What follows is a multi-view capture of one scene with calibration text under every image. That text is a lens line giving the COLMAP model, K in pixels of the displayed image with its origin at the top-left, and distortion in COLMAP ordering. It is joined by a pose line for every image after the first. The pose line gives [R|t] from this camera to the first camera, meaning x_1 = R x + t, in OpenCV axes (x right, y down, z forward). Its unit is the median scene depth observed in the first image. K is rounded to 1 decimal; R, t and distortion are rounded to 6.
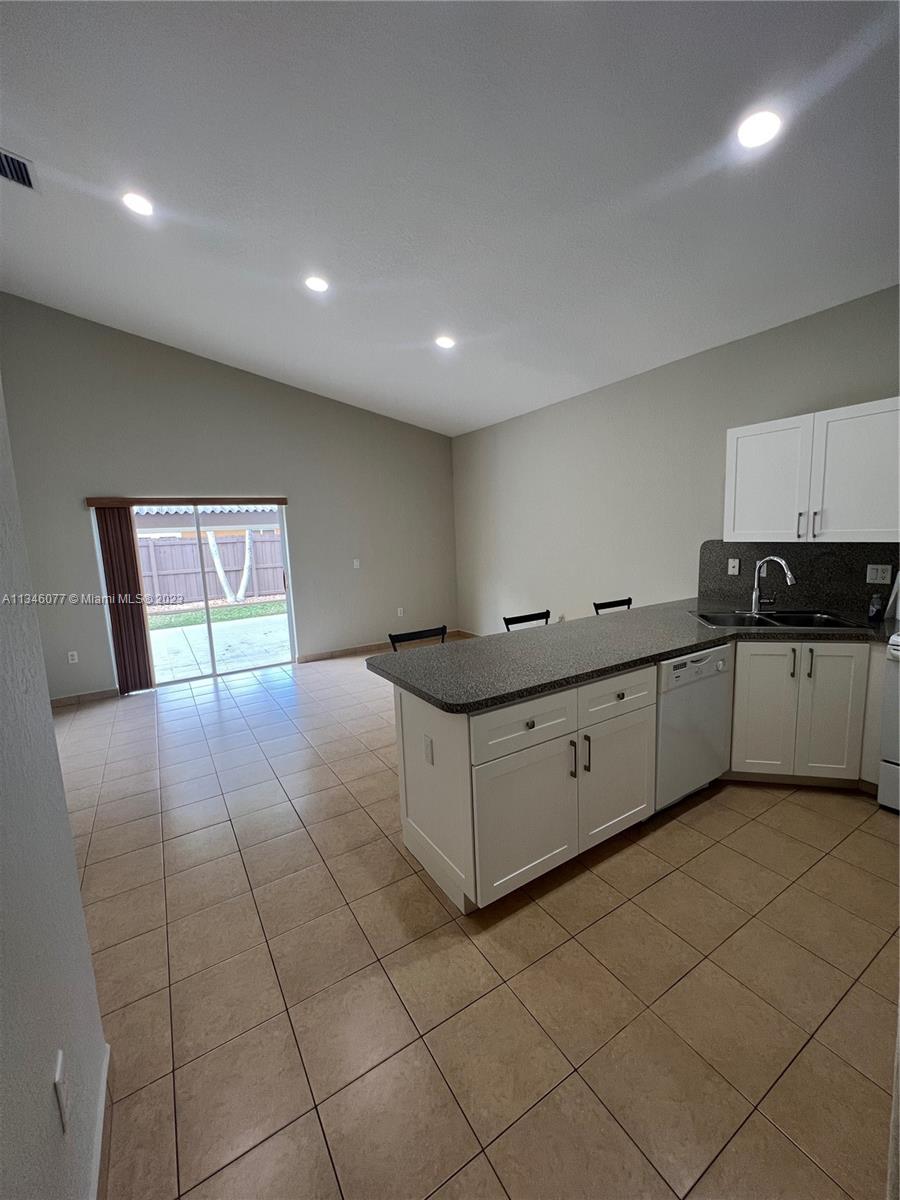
lens RADIAL K [[481.0, 0, 450.9], [0, 481.0, 596.9], [0, 0, 1]] dist [-0.002575, 0.000876]
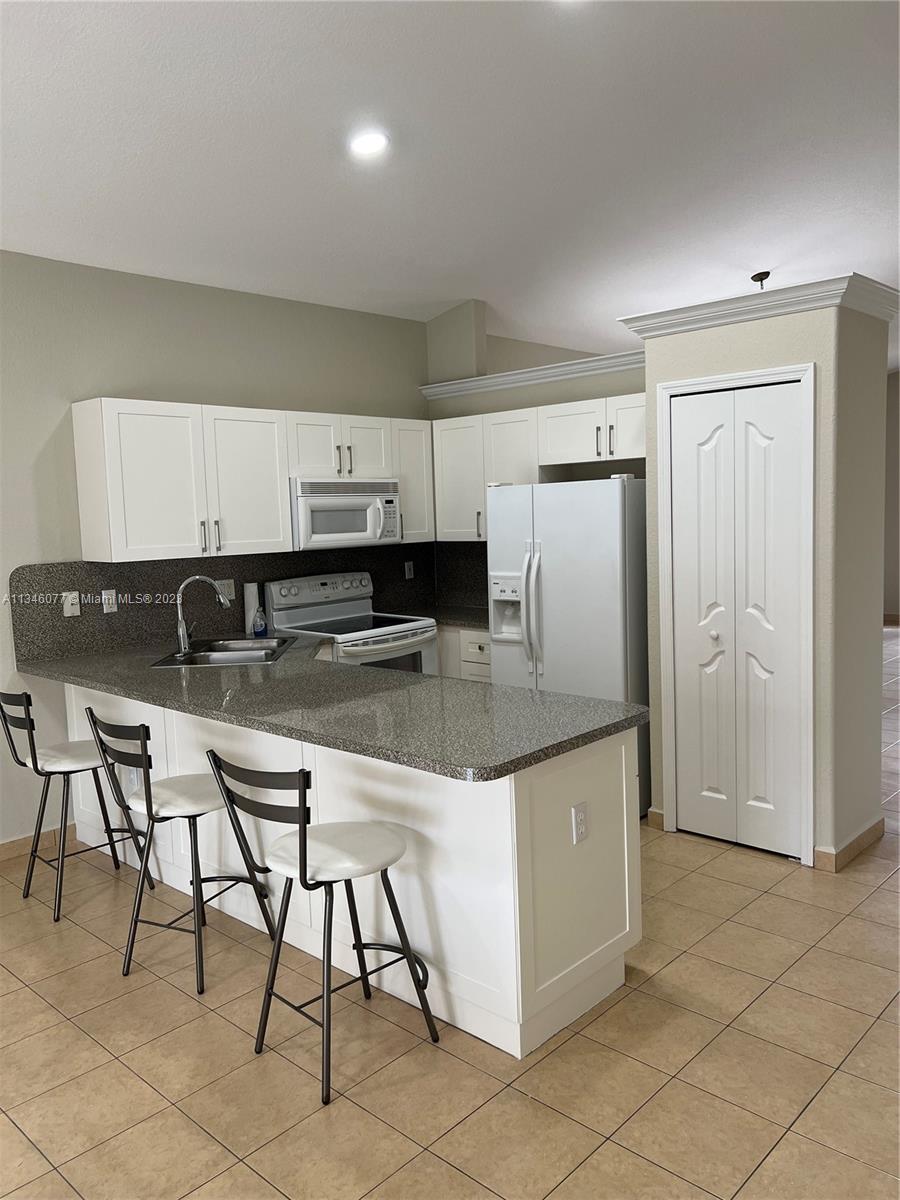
lens RADIAL K [[899.1, 0, 450.0], [0, 899.1, 600.0], [0, 0, 1]] dist [0.070487, -0.100954]
pose [[-0.251849, -0.048311, 0.966560, -1.164528], [0.171476, 0.980723, 0.093699, -0.152001], [-0.952454, 0.189339, -0.238710, 1.301371]]
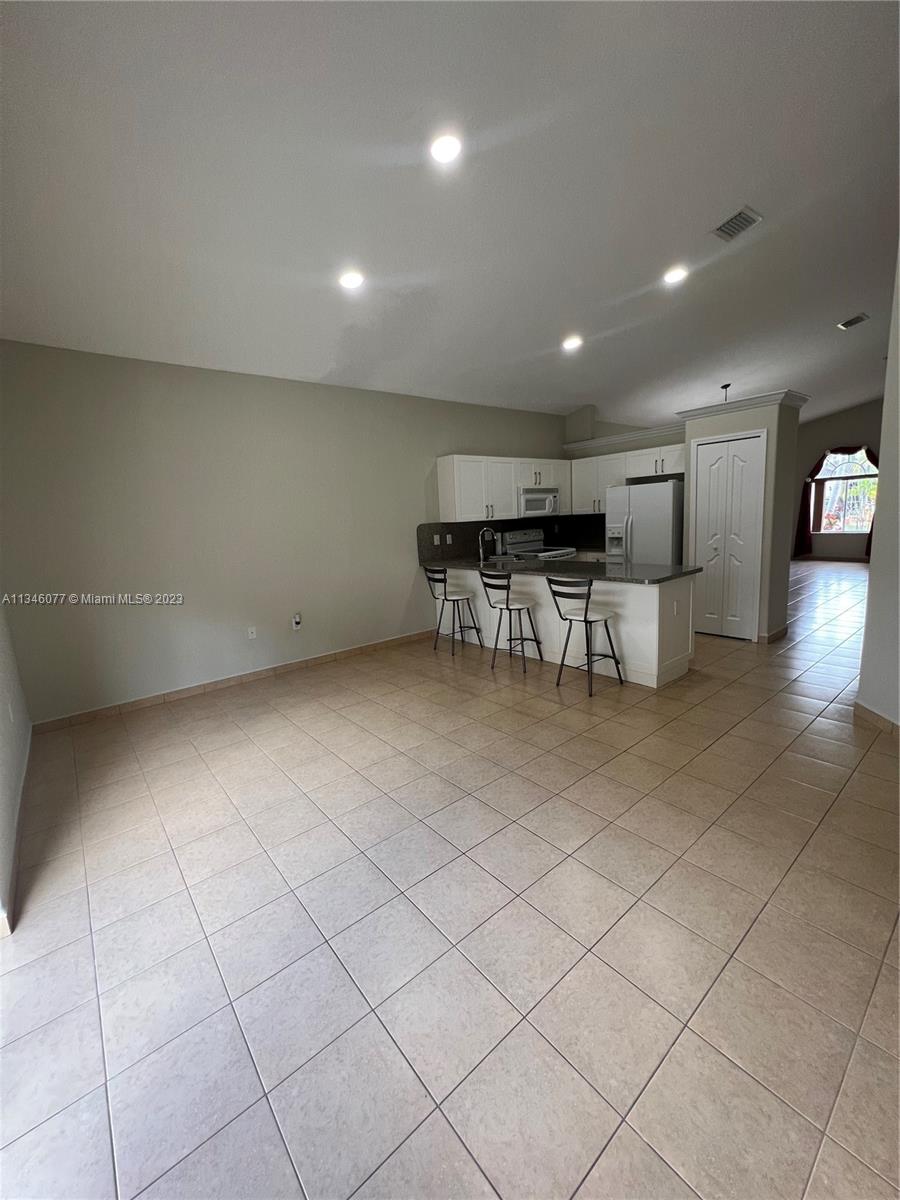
lens RADIAL K [[481.0, 0, 450.9], [0, 481.0, 596.9], [0, 0, 1]] dist [-0.002575, 0.000876]
pose [[-0.126895, -0.117152, 0.984974, -1.655417], [0.189913, 0.971761, 0.140047, -0.149887], [-0.973566, 0.204831, -0.101063, 1.871833]]
